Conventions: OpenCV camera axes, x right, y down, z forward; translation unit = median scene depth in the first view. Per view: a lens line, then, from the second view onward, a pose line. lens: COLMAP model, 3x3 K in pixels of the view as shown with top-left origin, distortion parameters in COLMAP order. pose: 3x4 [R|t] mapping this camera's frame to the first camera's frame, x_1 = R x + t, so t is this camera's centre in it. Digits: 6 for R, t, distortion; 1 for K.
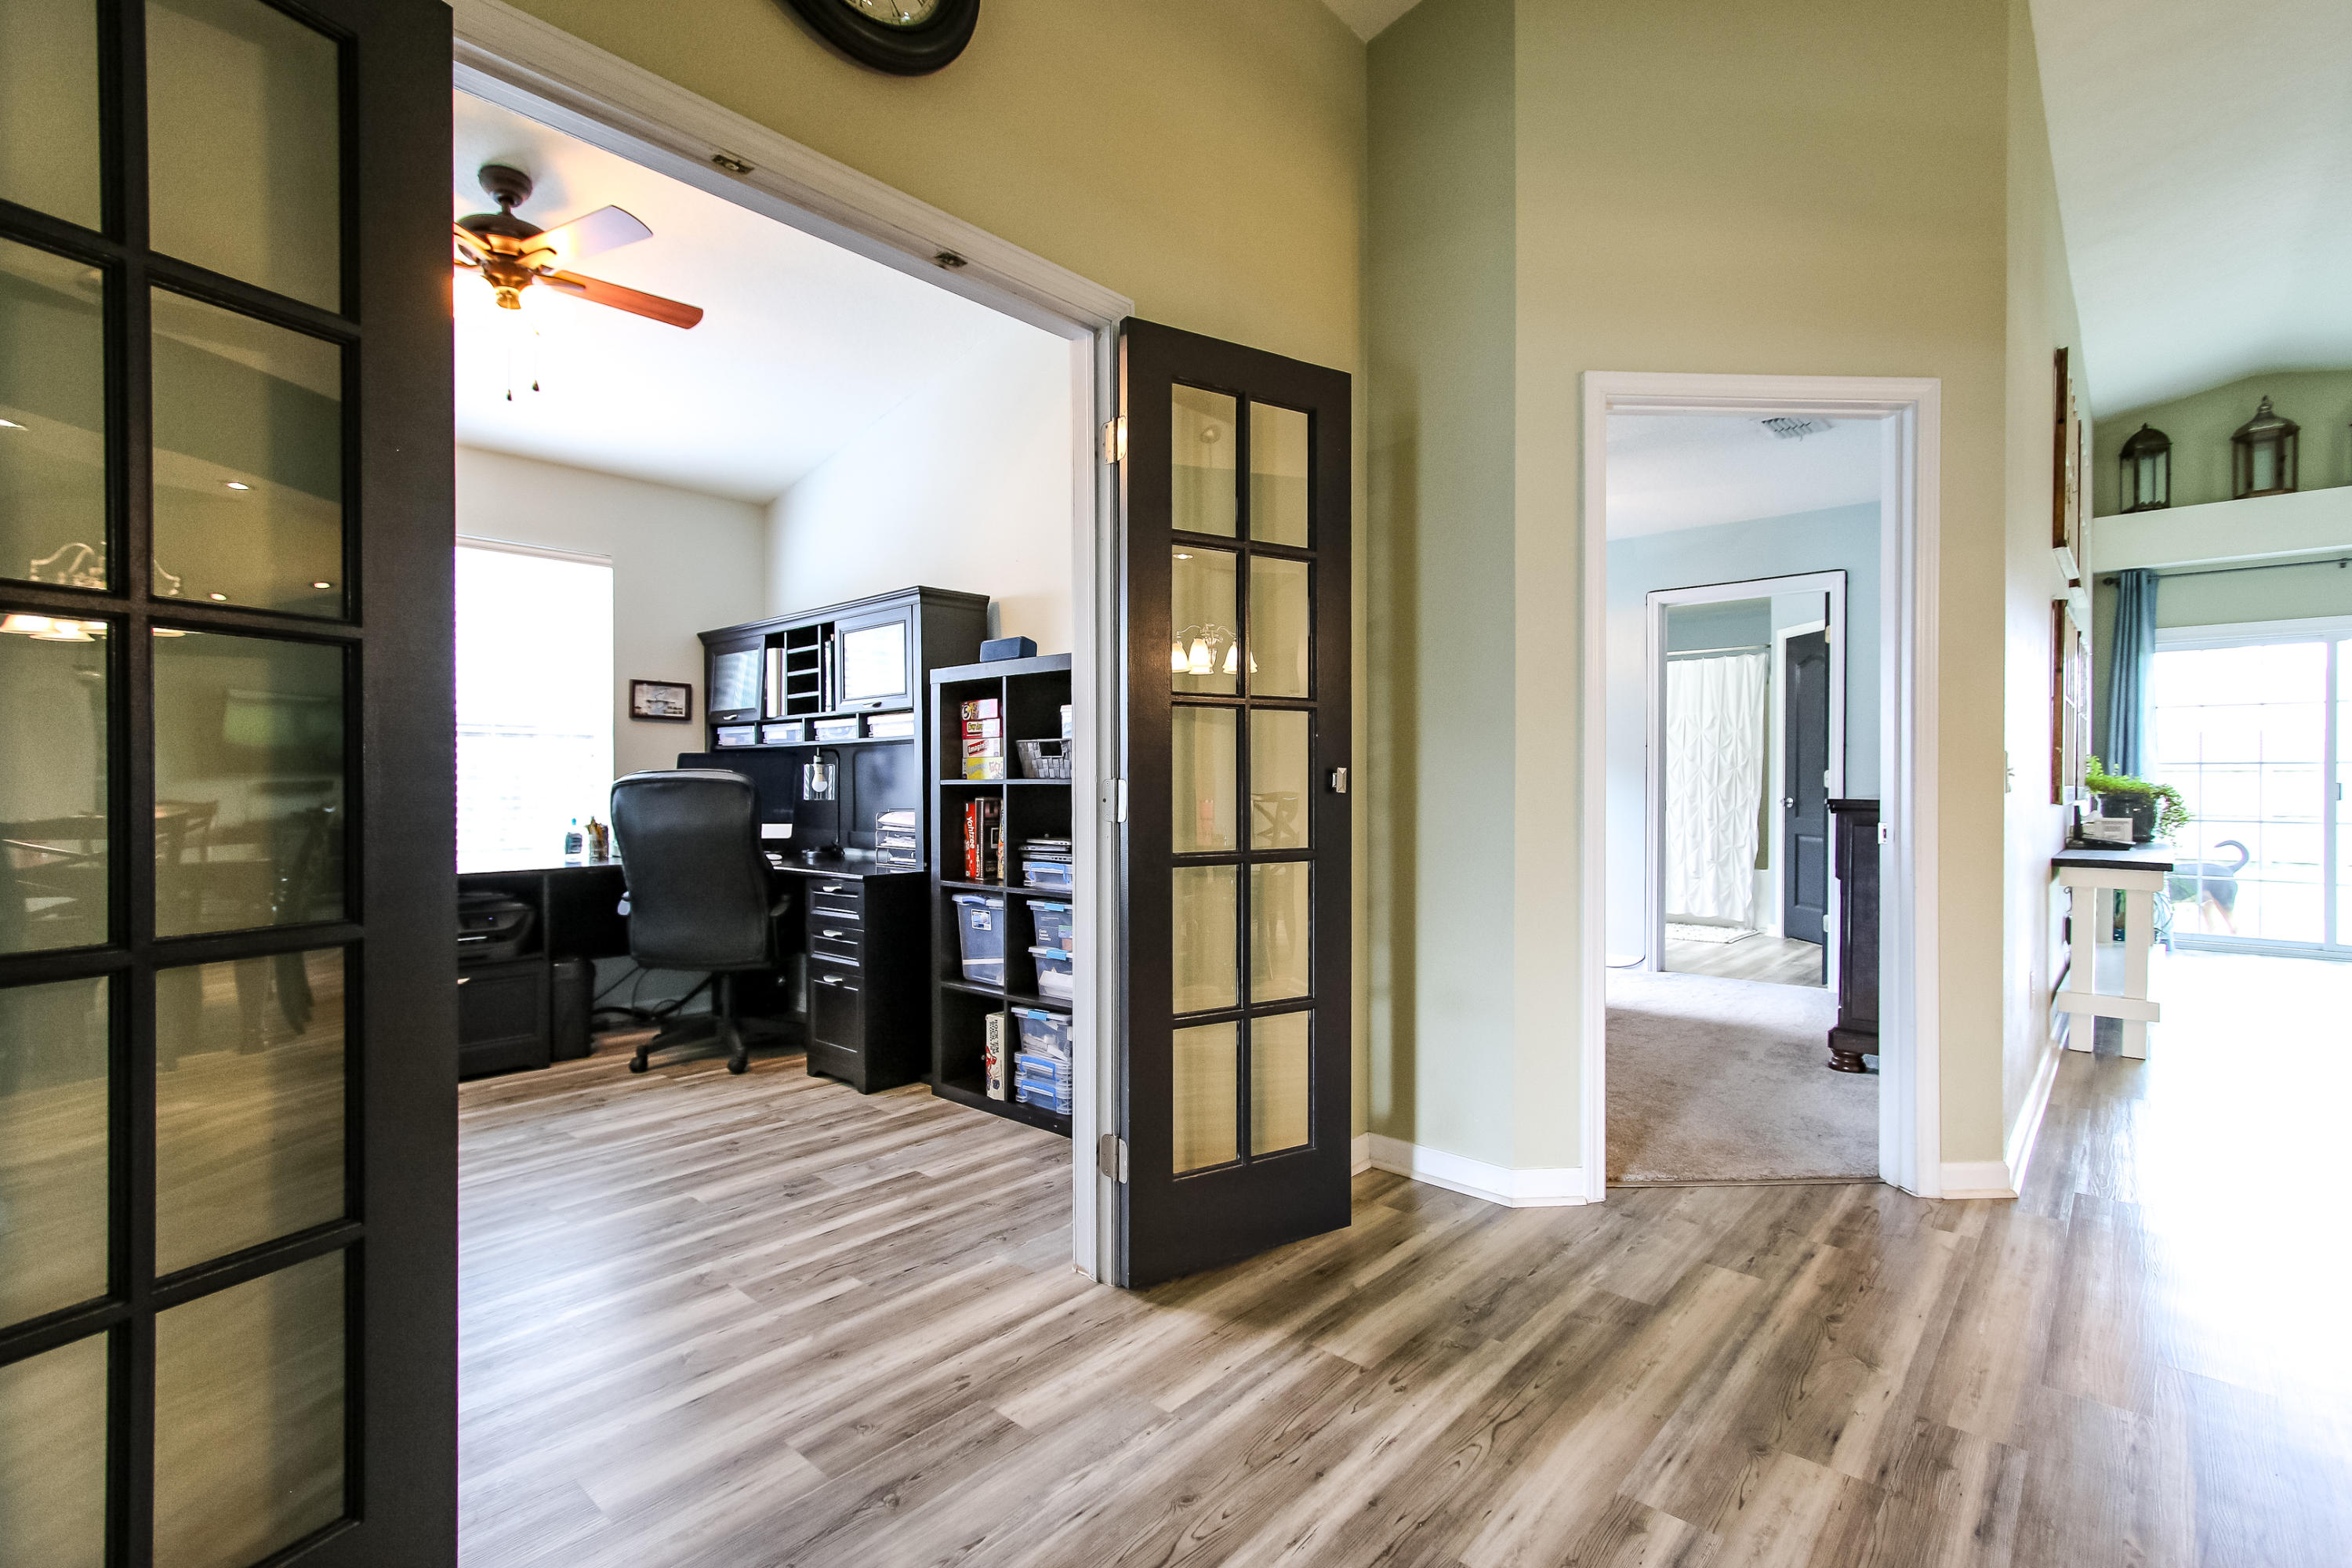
lens RADIAL K [[1093.9, 0, 1162.8], [0, 1093.9, 794.9], [0, 0, 1]] dist [-0.013360, 0.004314]
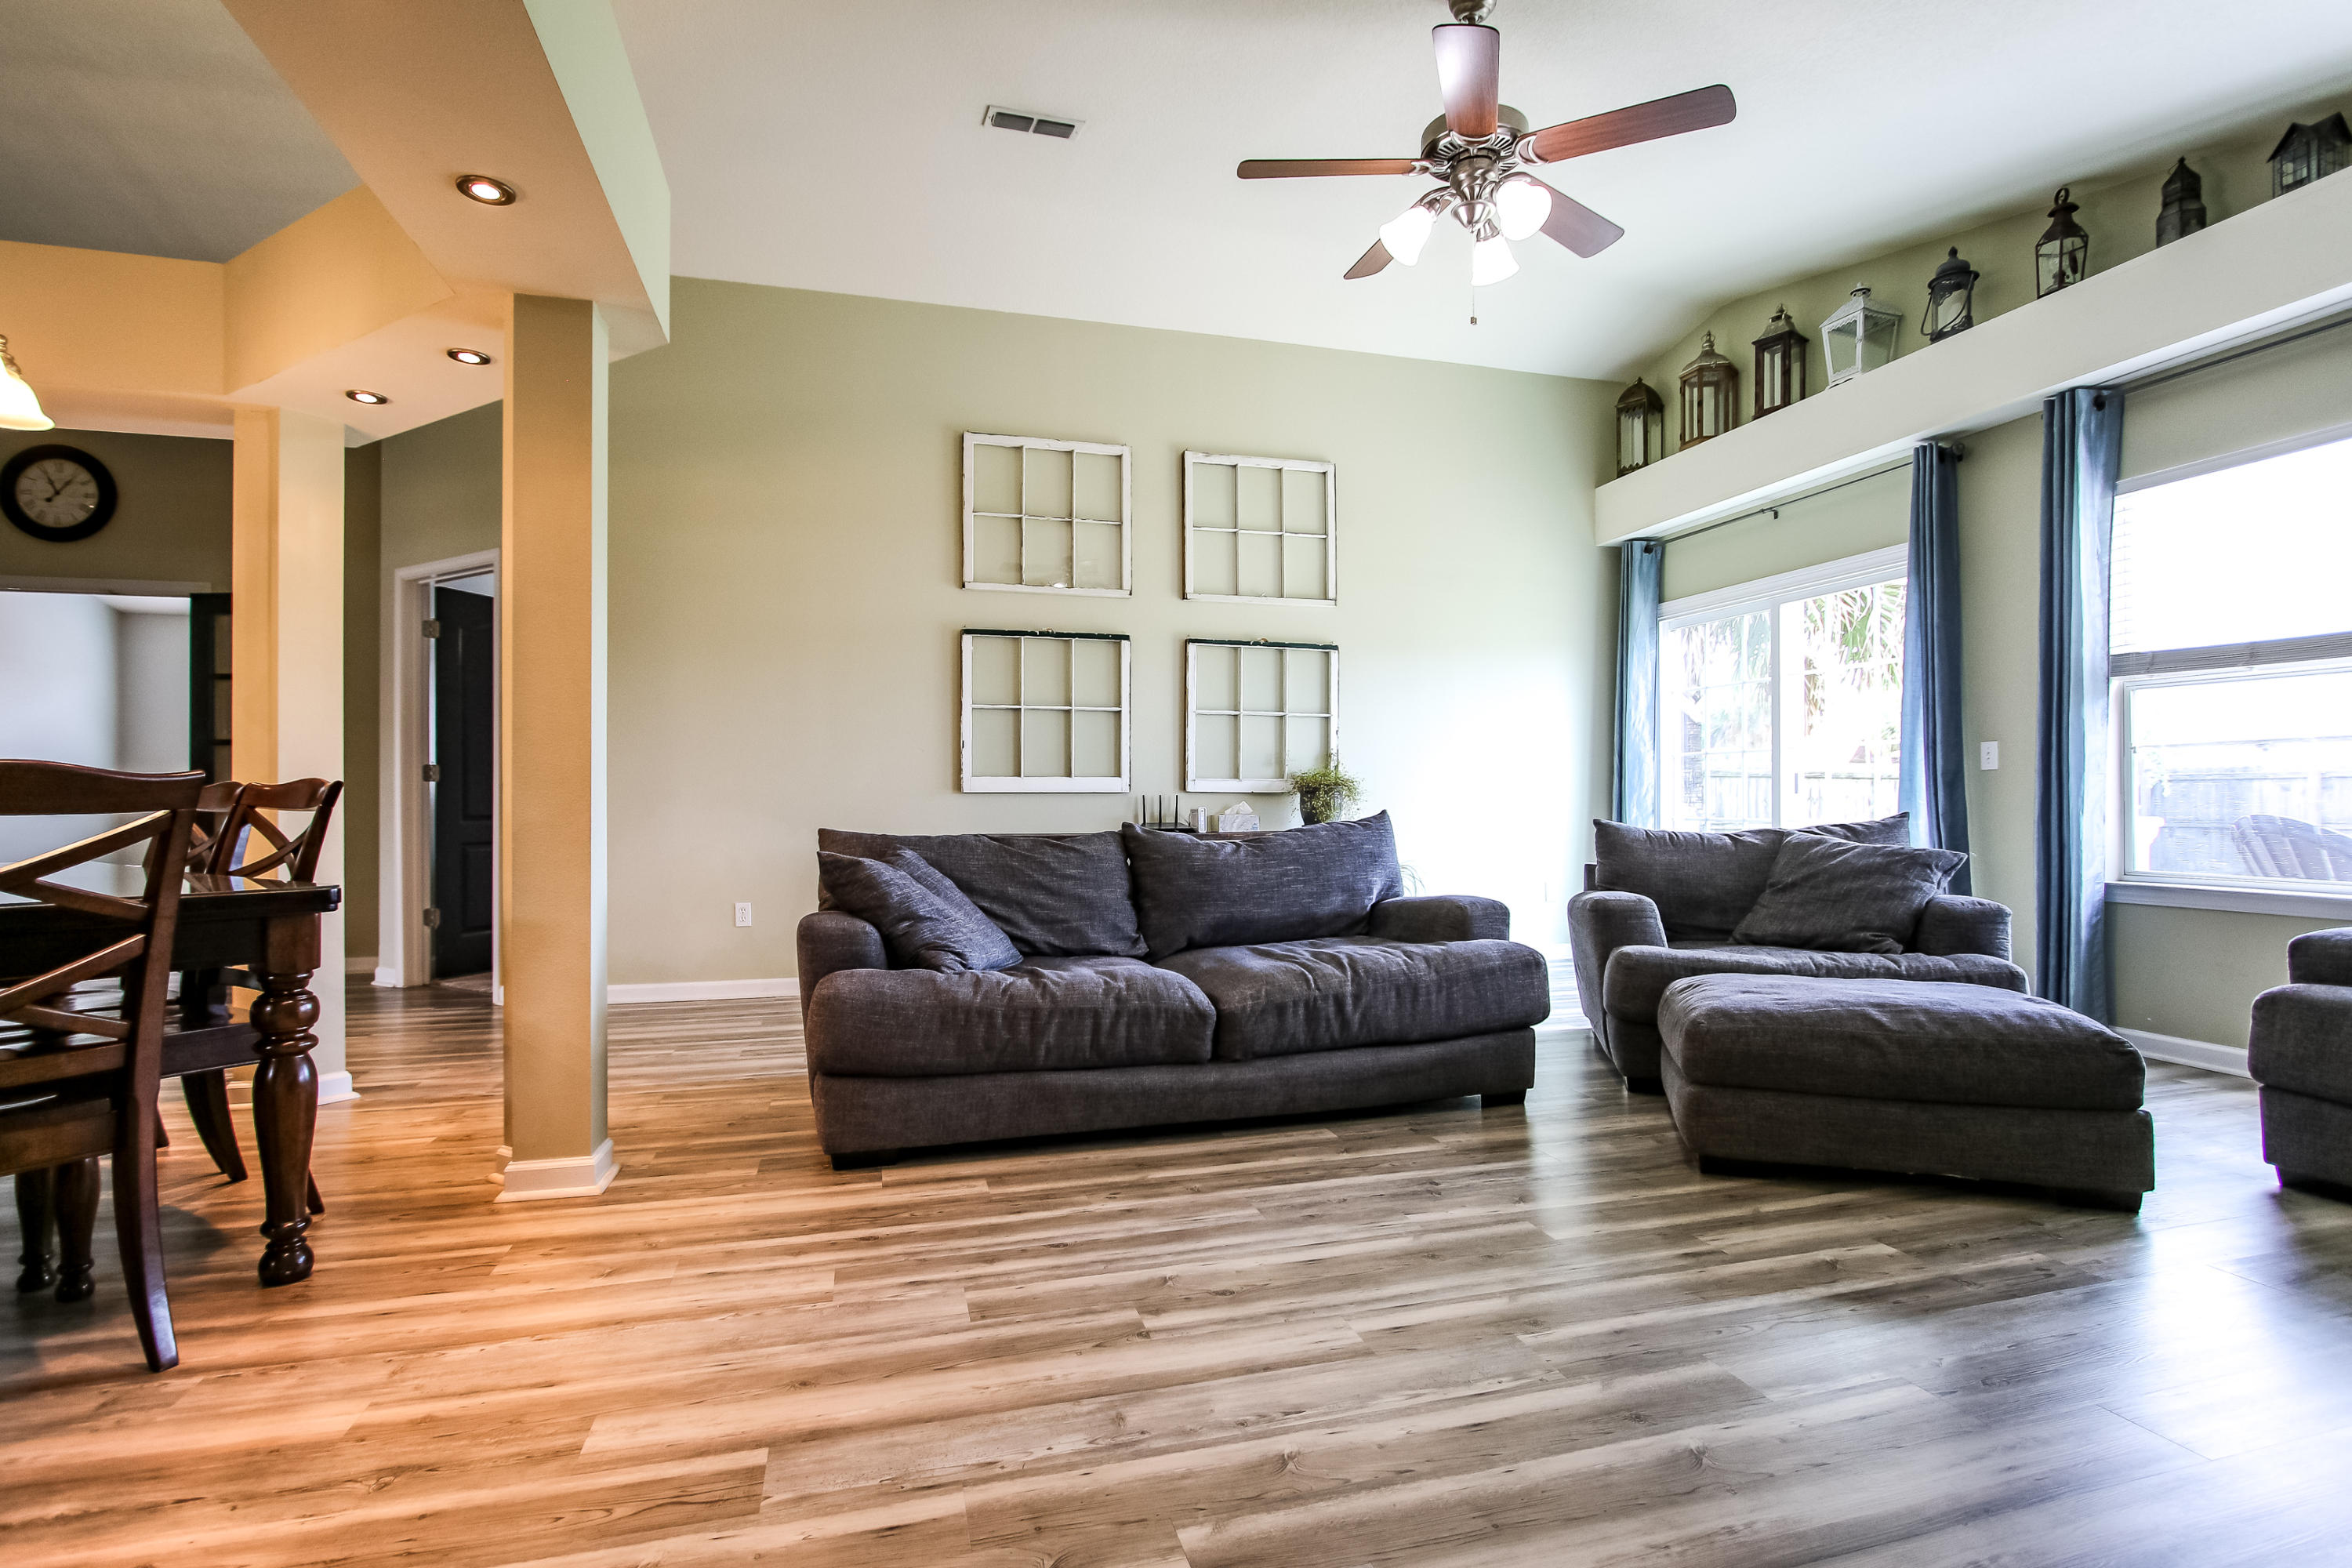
lens RADIAL K [[1093.9, 0, 1165.7], [0, 1093.9, 801.0], [0, 0, 1]] dist [-0.013360, 0.004314]
pose [[0.849035, 0.000287, -0.528337, 2.003751], [-0.005187, 0.999956, -0.007792, 0.036679], [0.528312, 0.009356, 0.848999, 0.046372]]
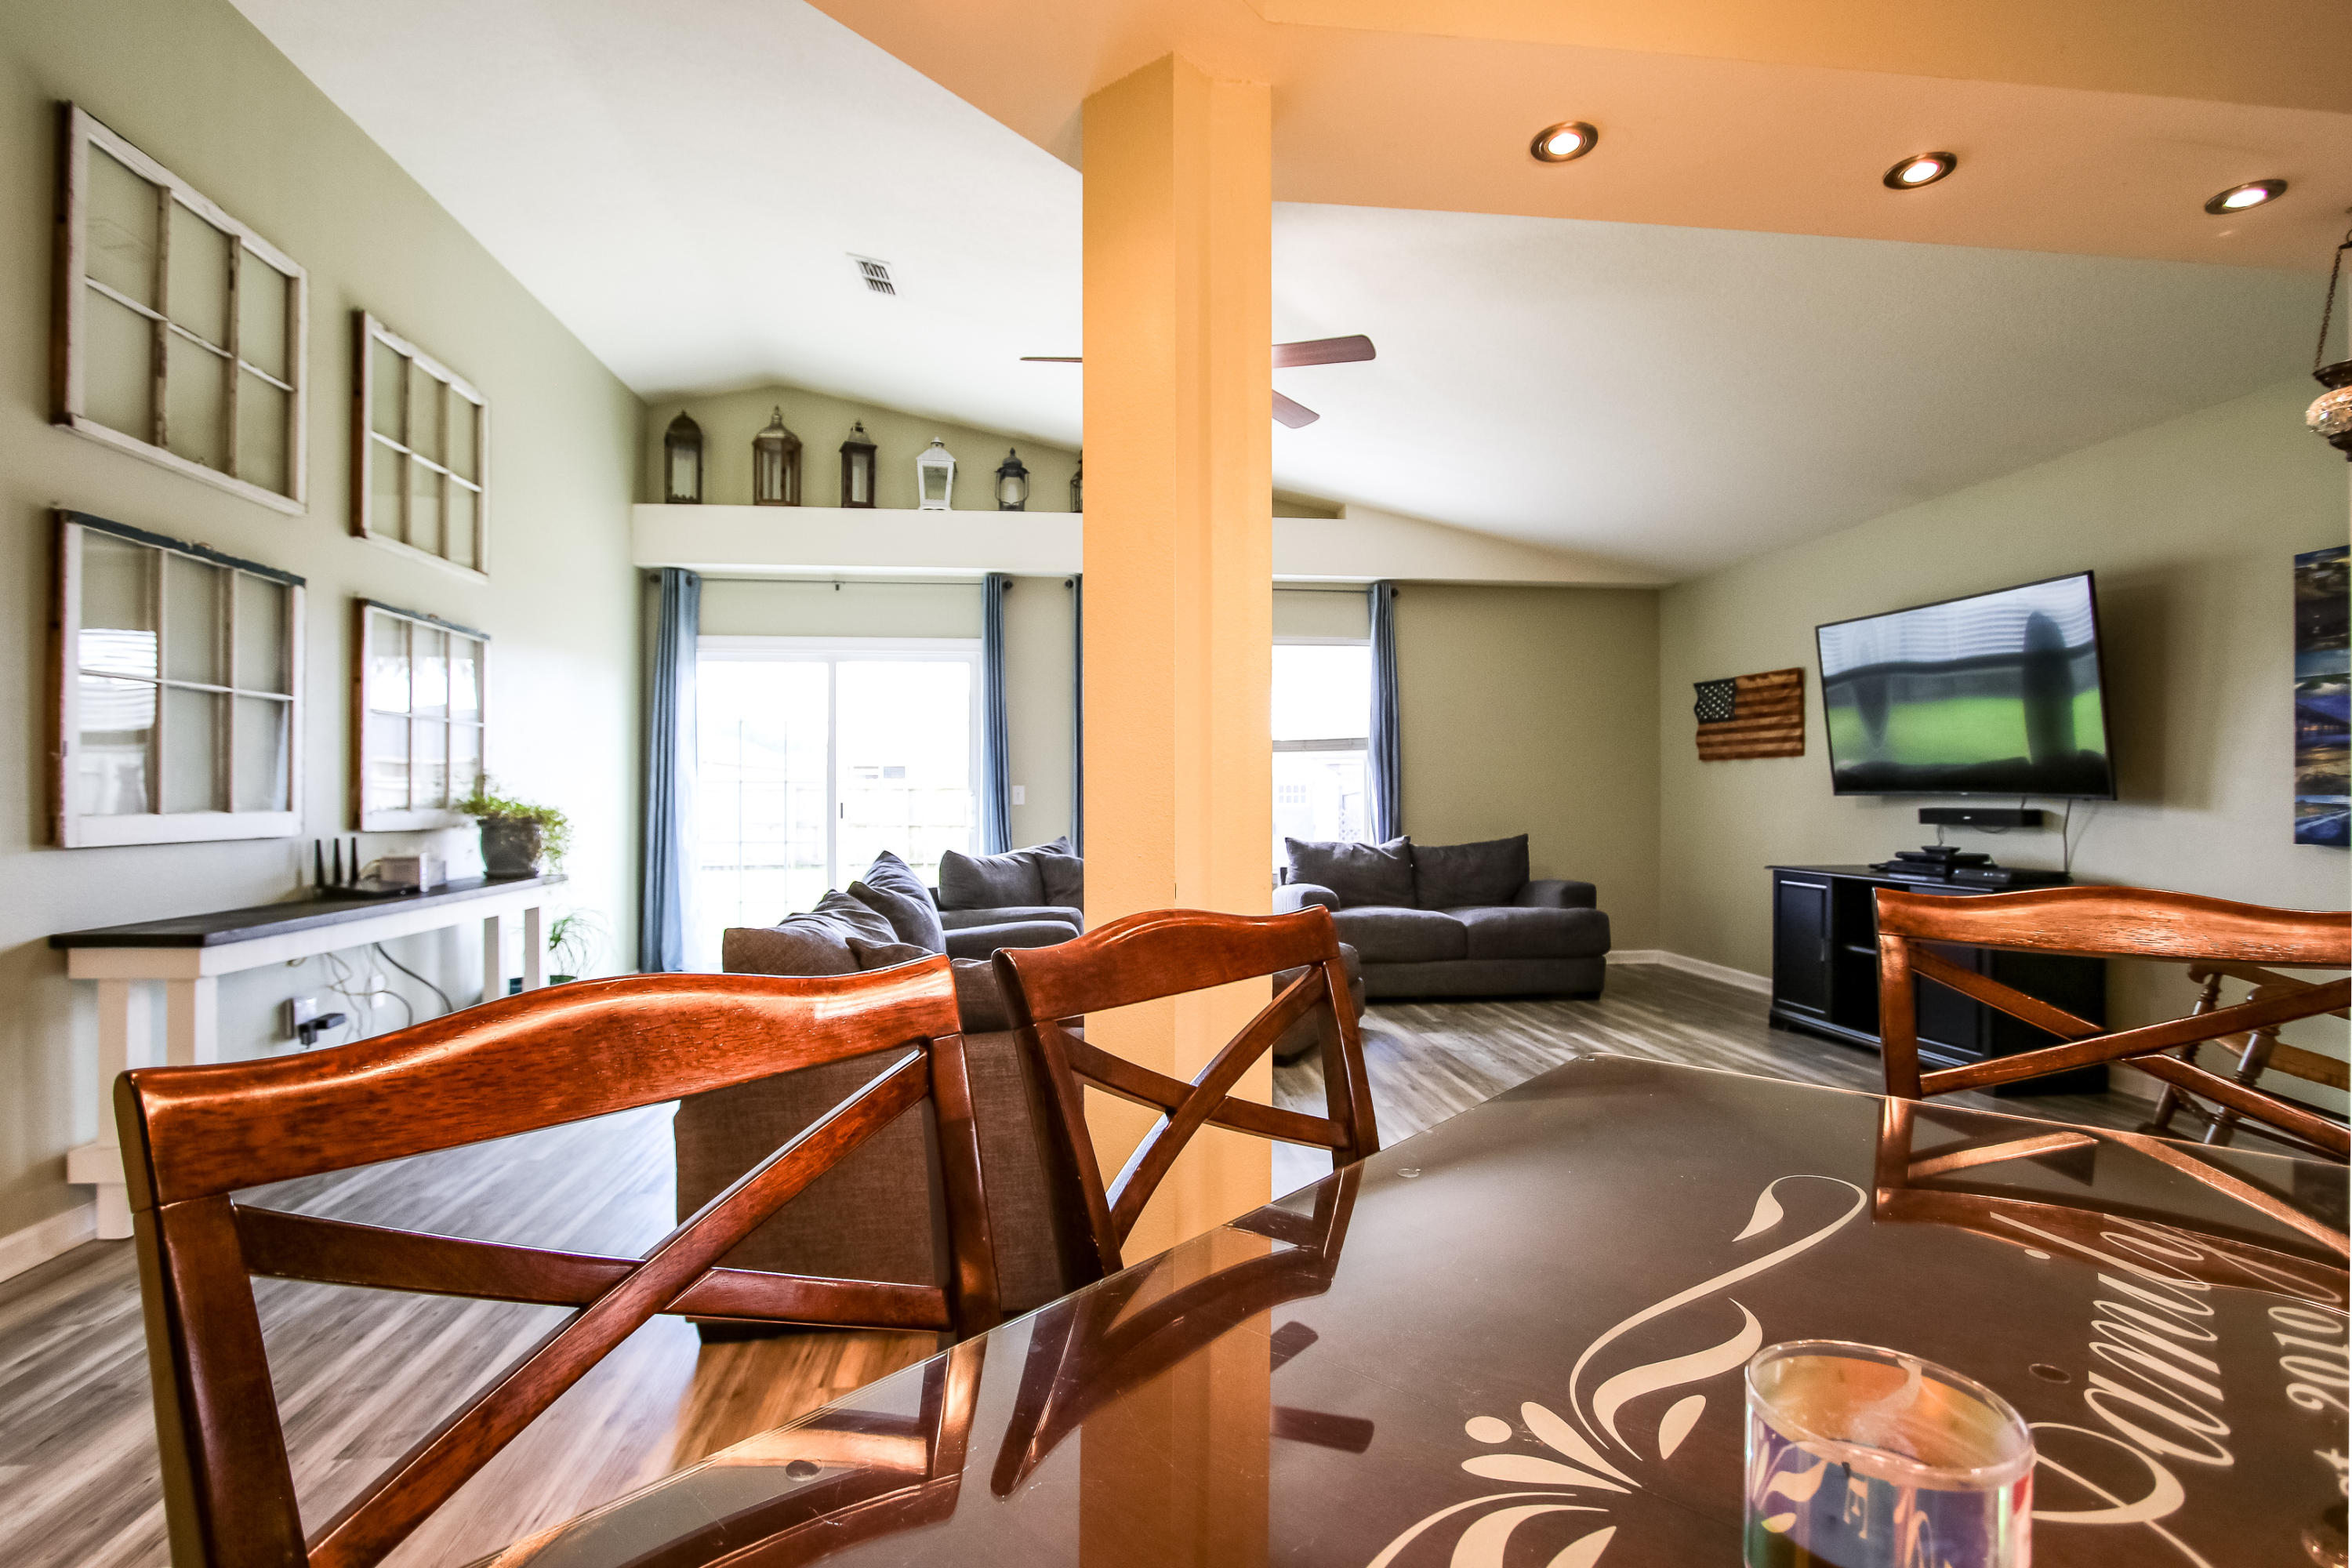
lens RADIAL K [[1093.9, 0, 1161.8], [0, 1093.9, 792.3], [0, 0, 1]] dist [-0.013360, 0.004314]
pose [[0.669885, 0.002512, 0.742461, 0.935799], [0.008609, 0.999901, -0.011151, -0.009268], [-0.742415, 0.013862, 0.669797, 0.156467]]
